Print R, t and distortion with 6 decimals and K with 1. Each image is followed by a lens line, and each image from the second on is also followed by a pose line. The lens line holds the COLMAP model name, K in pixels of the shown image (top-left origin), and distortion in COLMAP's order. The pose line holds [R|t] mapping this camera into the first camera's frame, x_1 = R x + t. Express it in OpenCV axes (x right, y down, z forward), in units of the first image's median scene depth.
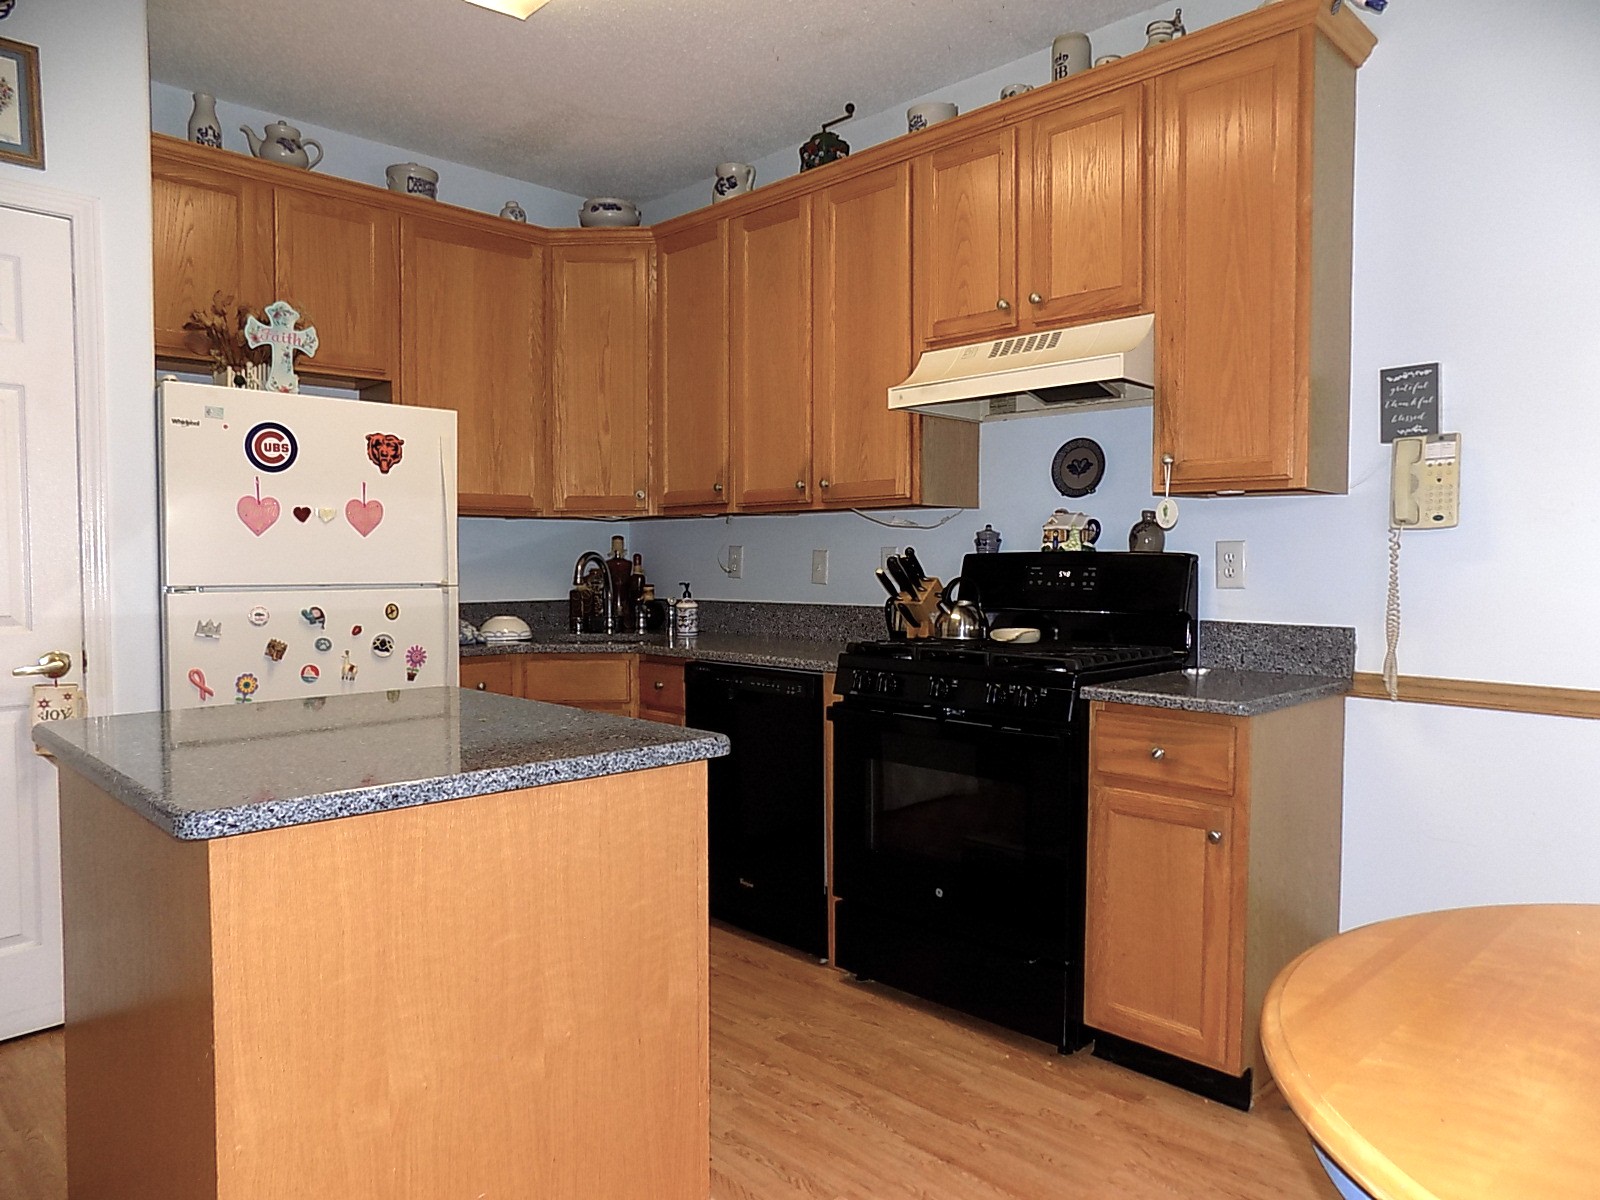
lens RADIAL K [[1074.6, 0, 805.9], [0, 1074.6, 591.2], [0, 0, 1]] dist [-0.080781, 0.078037]
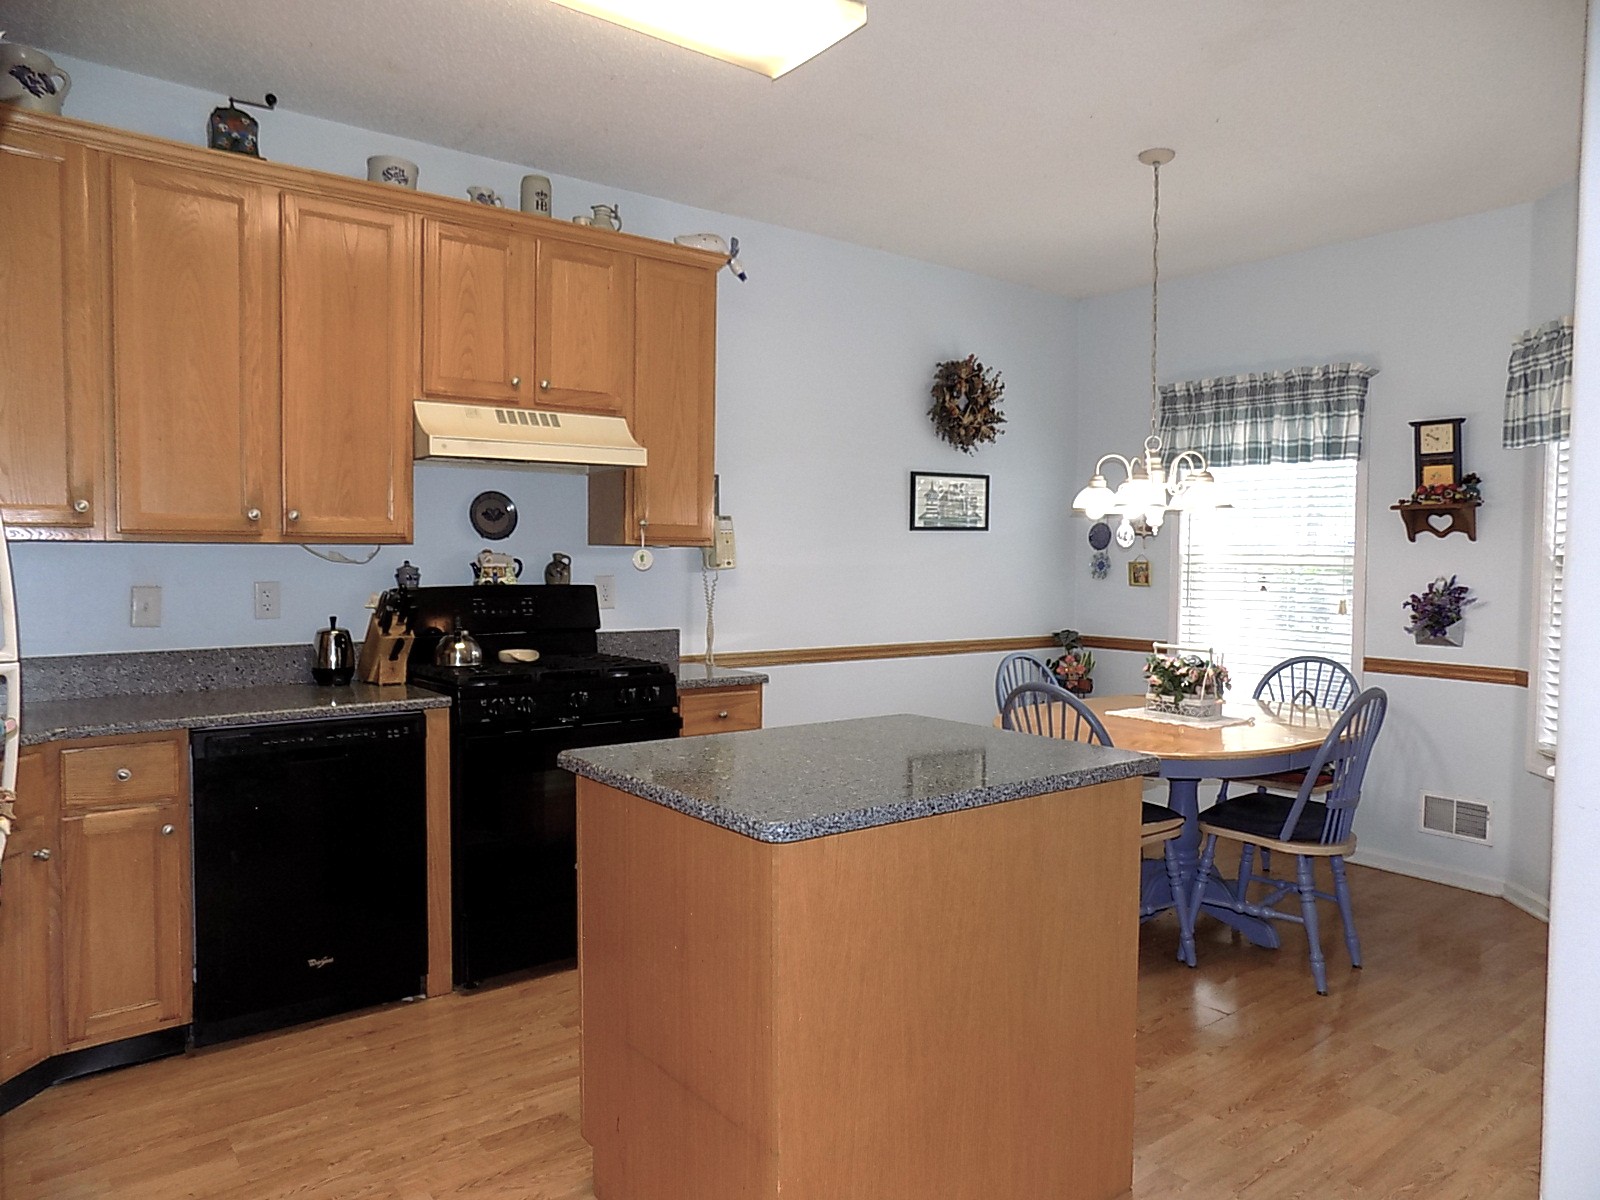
lens RADIAL K [[1074.6, 0, 805.9], [0, 1074.6, 591.2], [0, 0, 1]] dist [-0.080781, 0.078037]
pose [[0.121187, -0.029493, 0.992191, -0.922378], [0.028074, 0.999260, 0.026274, -0.052243], [-0.992233, 0.024671, 0.121925, 0.506799]]
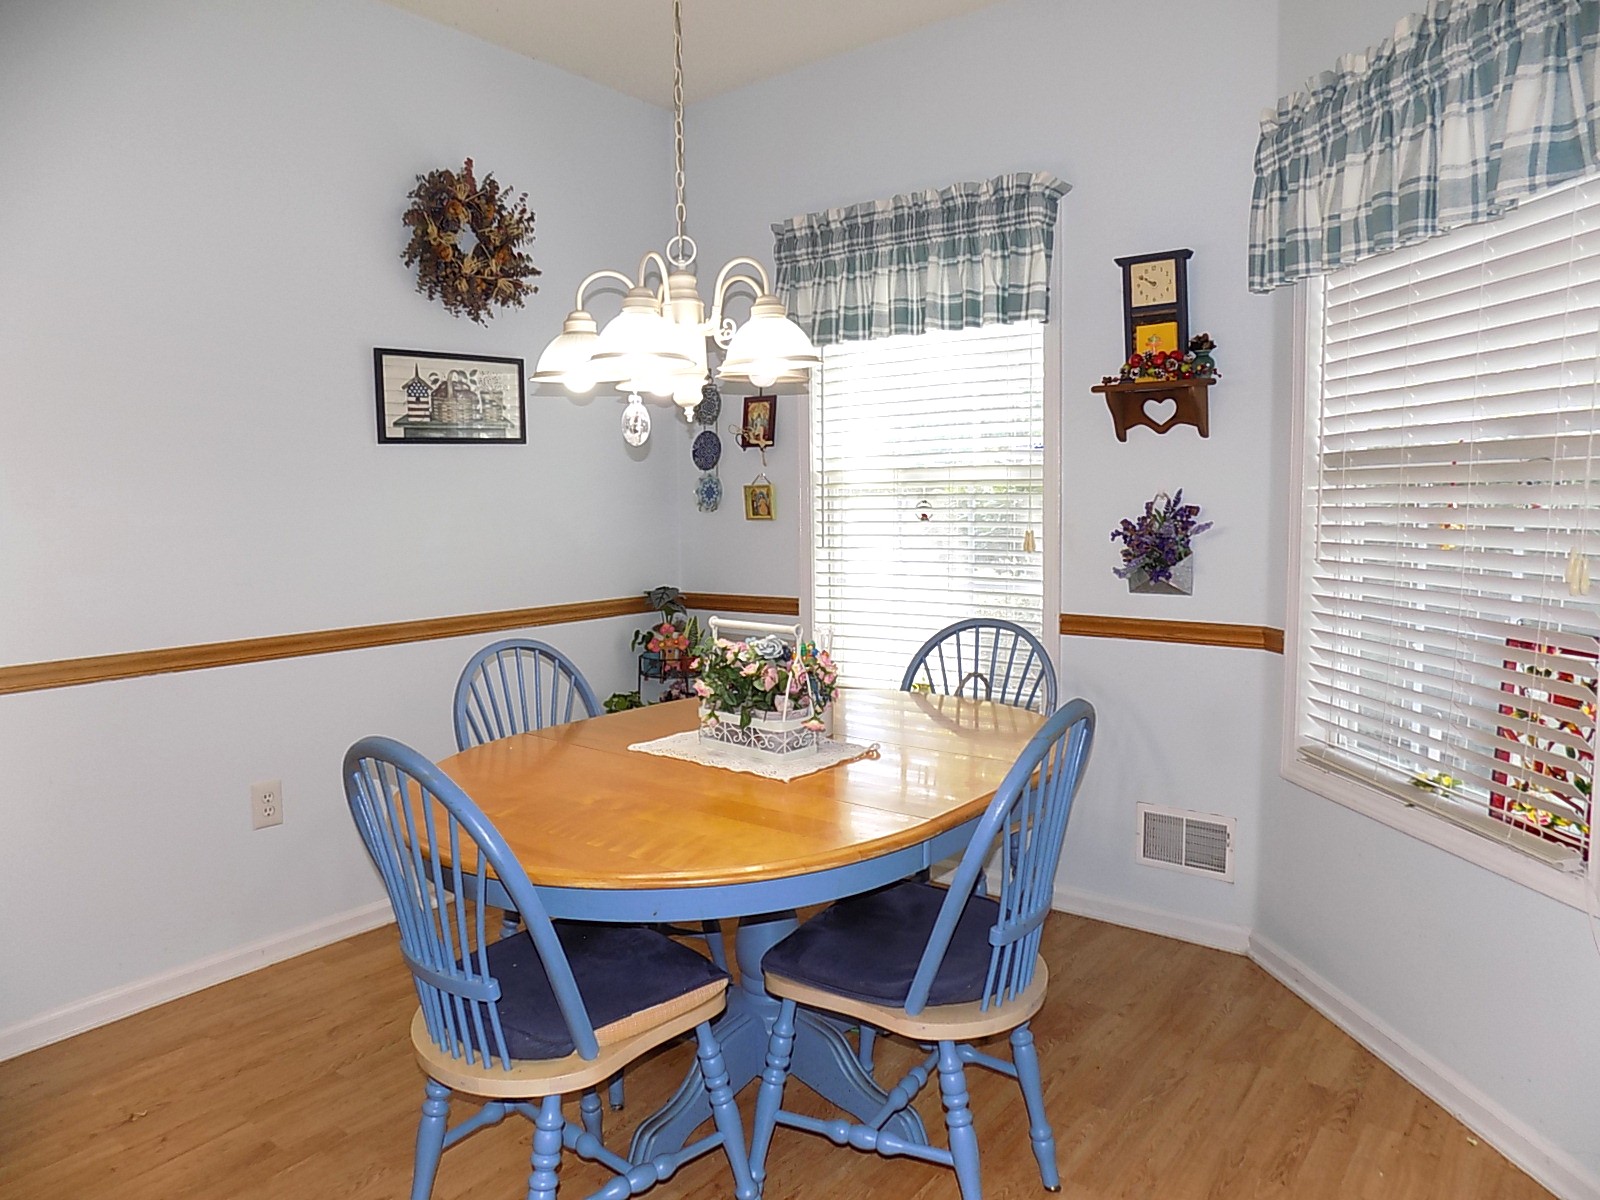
lens RADIAL K [[1111.9, 0, 785.7], [0, 1111.9, 600.2], [0, 0, 1]] dist [-0.085773, 0.127093]
pose [[-0.113679, -0.089180, 0.989507, -0.364976], [0.055234, 0.993856, 0.095917, -0.027572], [-0.991981, 0.065558, -0.108055, 0.282467]]
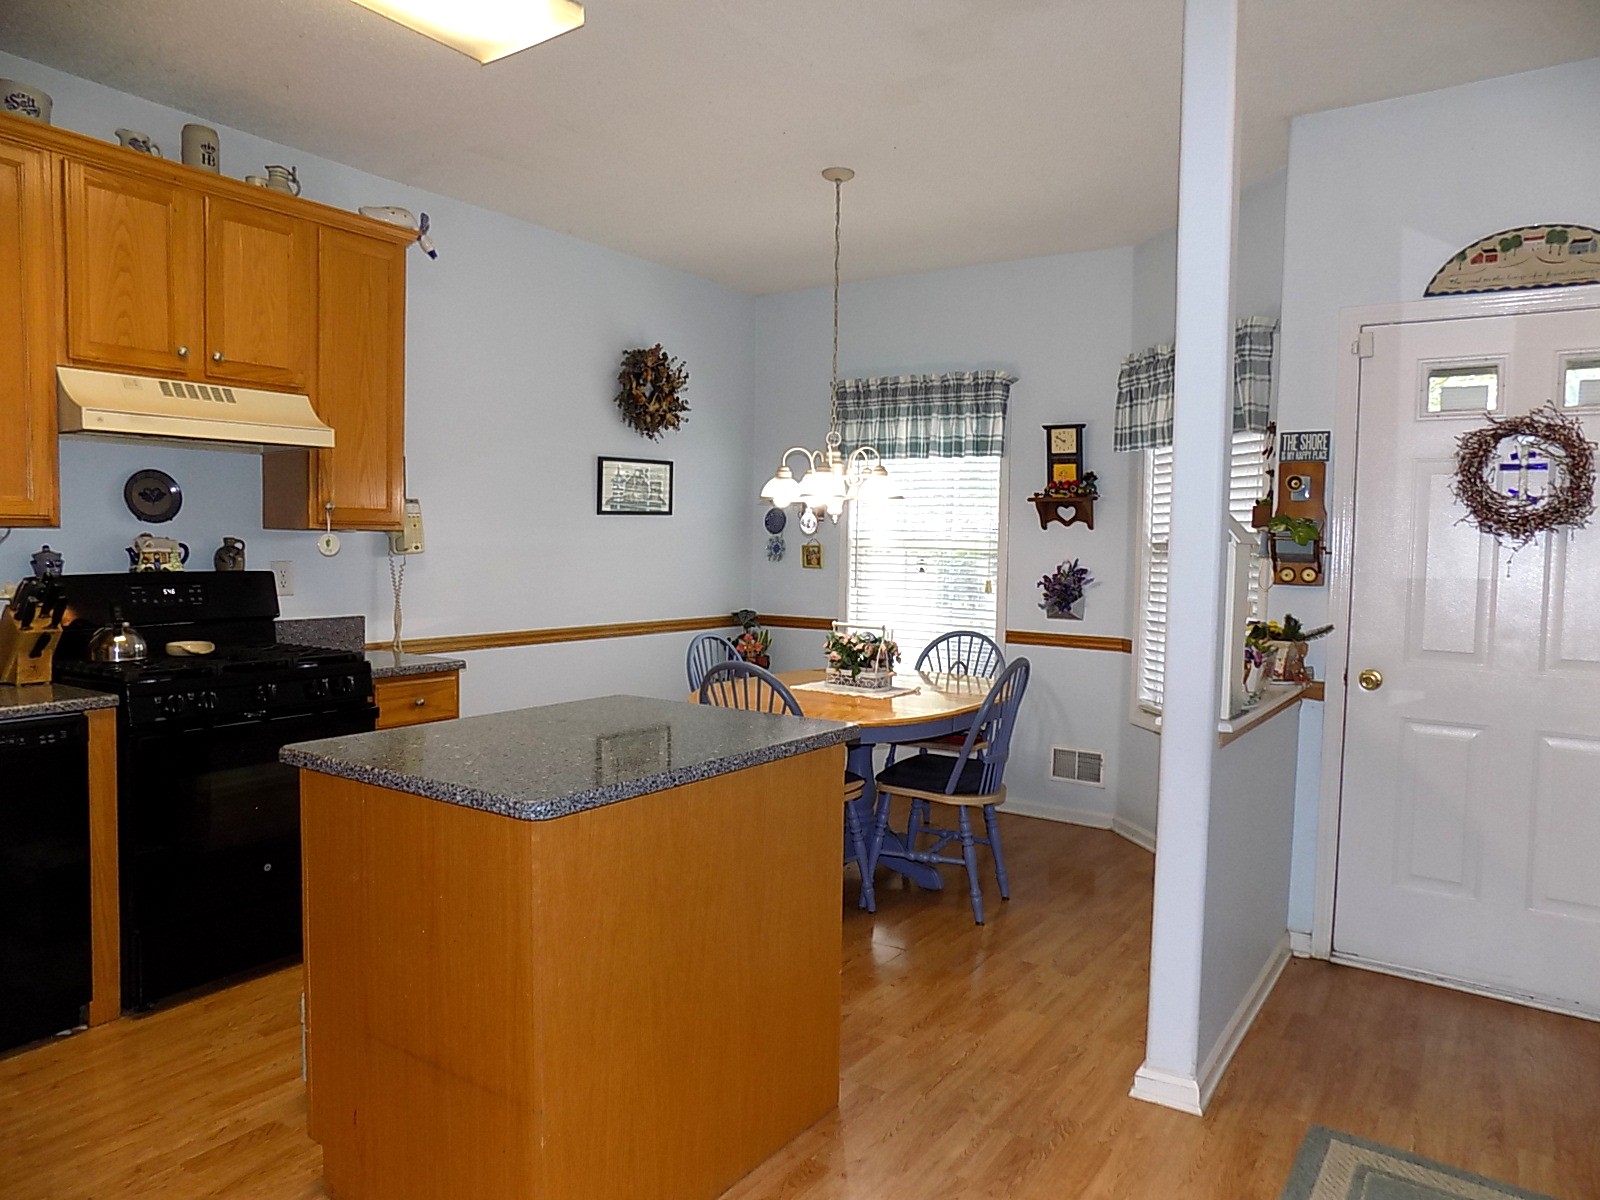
lens RADIAL K [[1074.6, 0, 805.9], [0, 1074.6, 591.2], [0, 0, 1]] dist [-0.080781, 0.078037]
pose [[-0.191759, -0.049088, 0.980214, -0.971251], [0.022073, 0.998280, 0.054311, -0.061708], [-0.981194, 0.032051, -0.190346, 0.550227]]
